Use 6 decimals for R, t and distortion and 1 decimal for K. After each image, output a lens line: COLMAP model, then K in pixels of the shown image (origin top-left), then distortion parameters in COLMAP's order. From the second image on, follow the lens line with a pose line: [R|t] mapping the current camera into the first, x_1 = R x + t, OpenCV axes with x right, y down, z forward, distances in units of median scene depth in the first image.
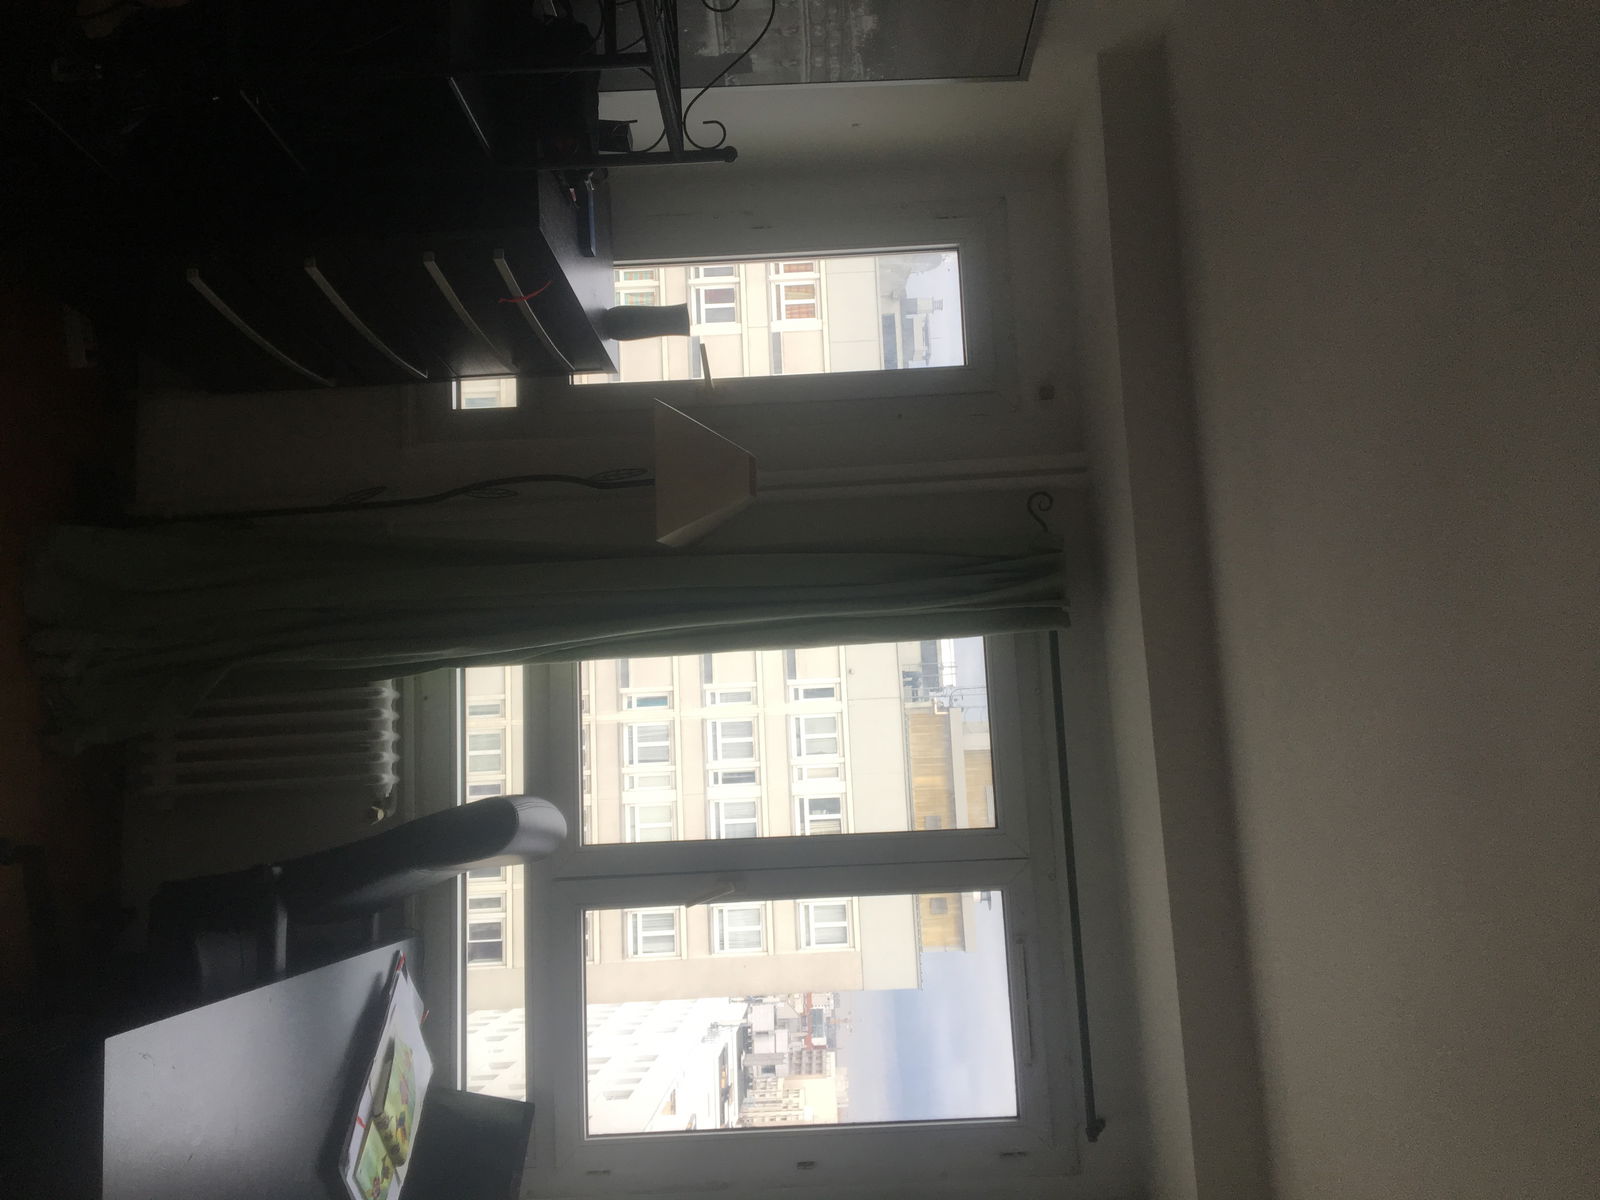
lens RADIAL K [[1342.5, 0, 800.0], [0, 1342.5, 600.0], [0, 0, 1]] dist [0.038212, -0.213301]
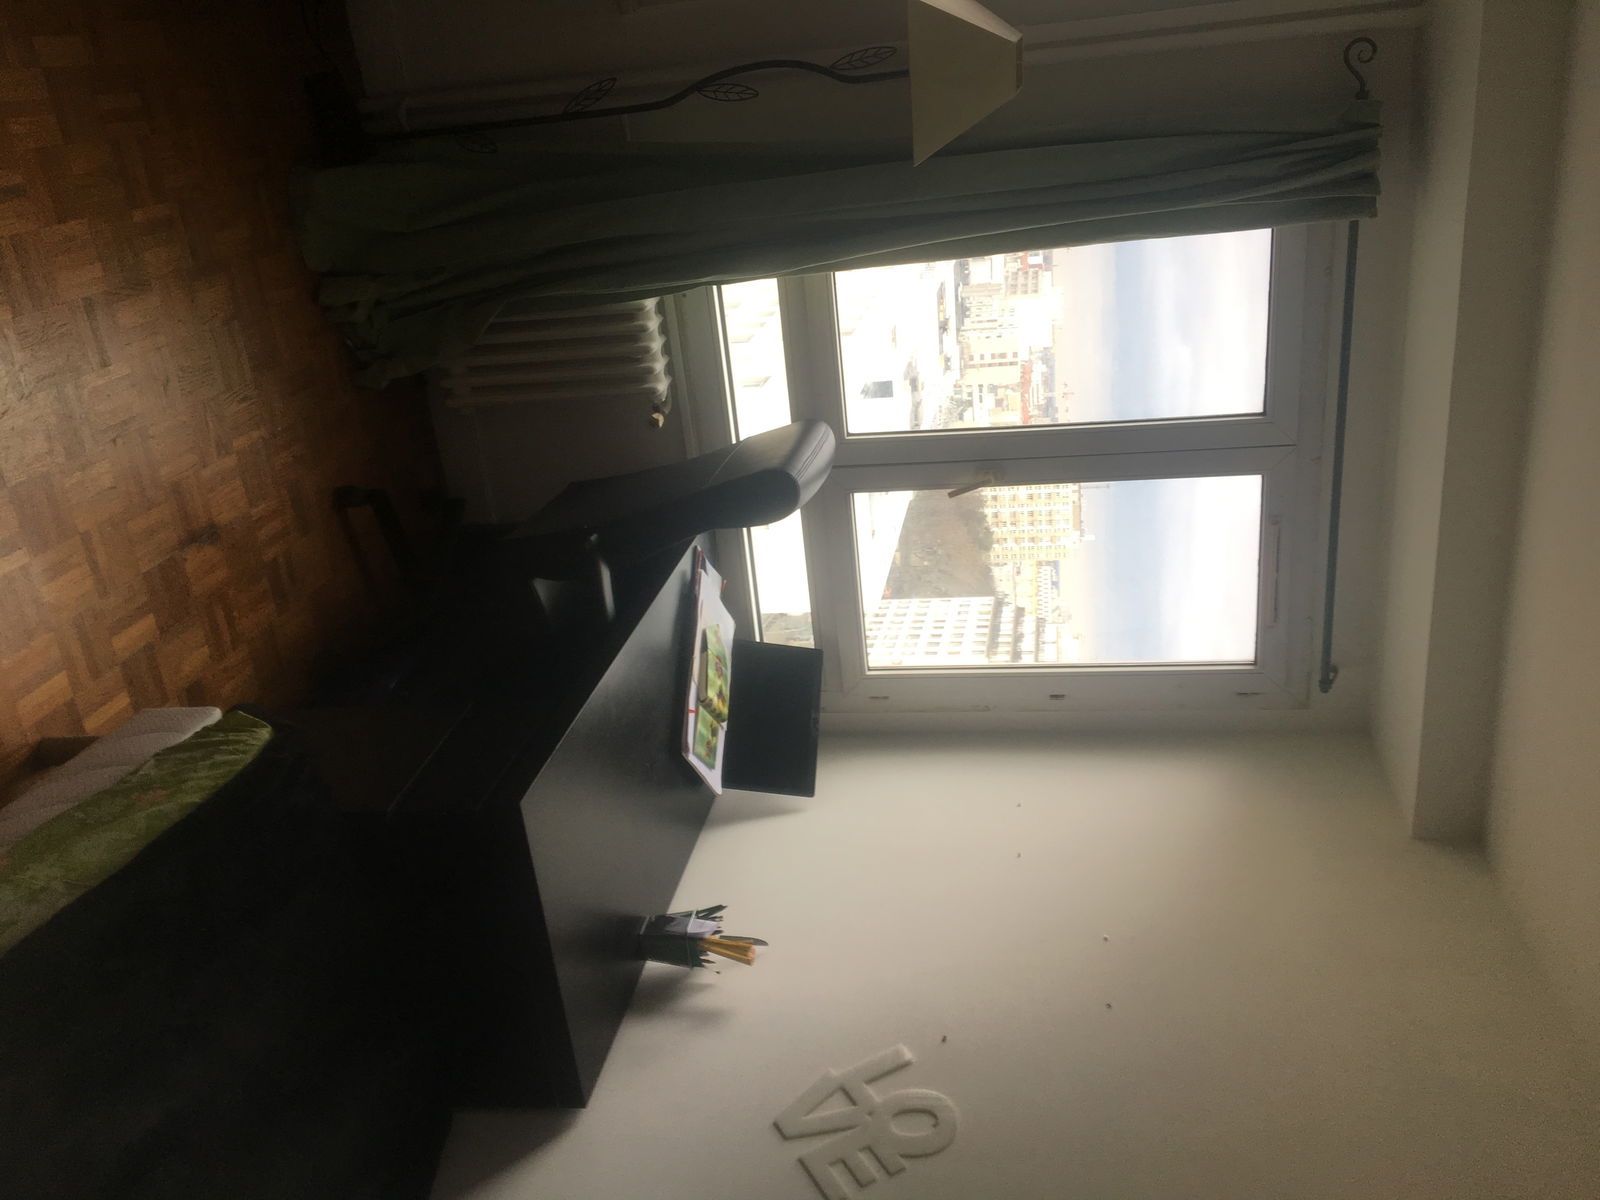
lens RADIAL K [[1331.3, 0, 714.6], [0, 1331.3, 600.7], [0, 0, 1]] dist [0.000961, -0.009741]
pose [[0.976904, 0.007557, -0.213547, -0.038303], [0.114817, 0.824277, 0.554422, -0.309302], [0.180212, -0.566136, 0.804372, 0.059295]]
